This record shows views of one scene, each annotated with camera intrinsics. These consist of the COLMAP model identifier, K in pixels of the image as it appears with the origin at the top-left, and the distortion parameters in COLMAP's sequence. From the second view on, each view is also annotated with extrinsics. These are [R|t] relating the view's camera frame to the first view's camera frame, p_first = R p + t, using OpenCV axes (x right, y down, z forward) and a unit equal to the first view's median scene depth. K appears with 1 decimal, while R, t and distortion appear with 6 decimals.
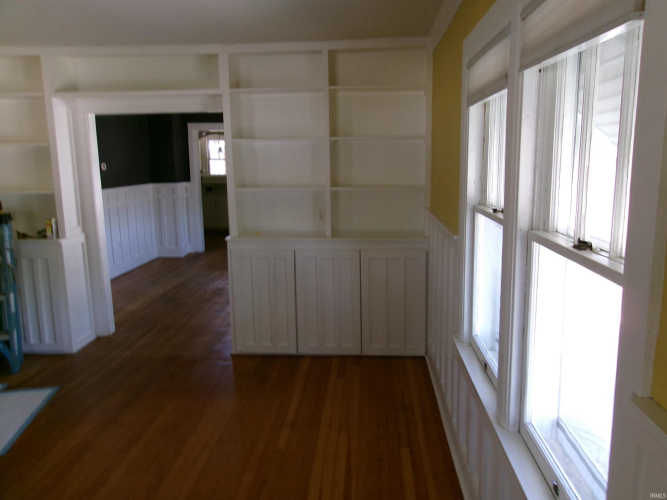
lens RADIAL K [[535.6, 0, 339.6], [0, 535.6, 251.2], [0, 0, 1]] dist [-0.058846, 0.061626]
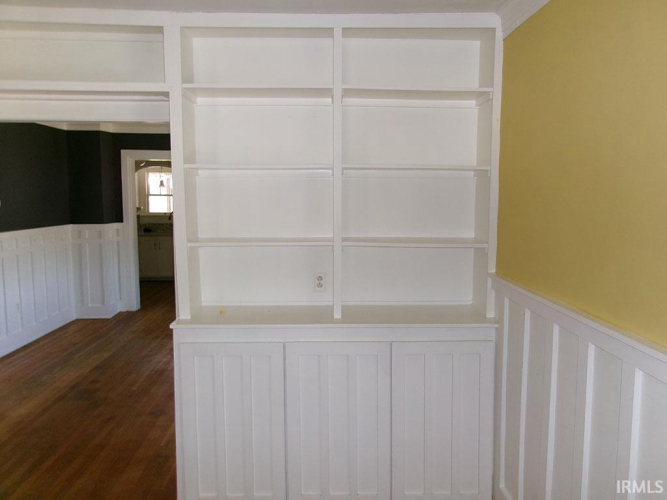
lens RADIAL K [[535.6, 0, 352.4], [0, 535.6, 250.4], [0, 0, 1]] dist [-0.058846, 0.061626]
pose [[0.991950, 0.005251, 0.126523, -0.041863], [0.003933, 0.997380, -0.072235, -0.031075], [-0.126571, 0.072151, 0.989330, 0.182184]]
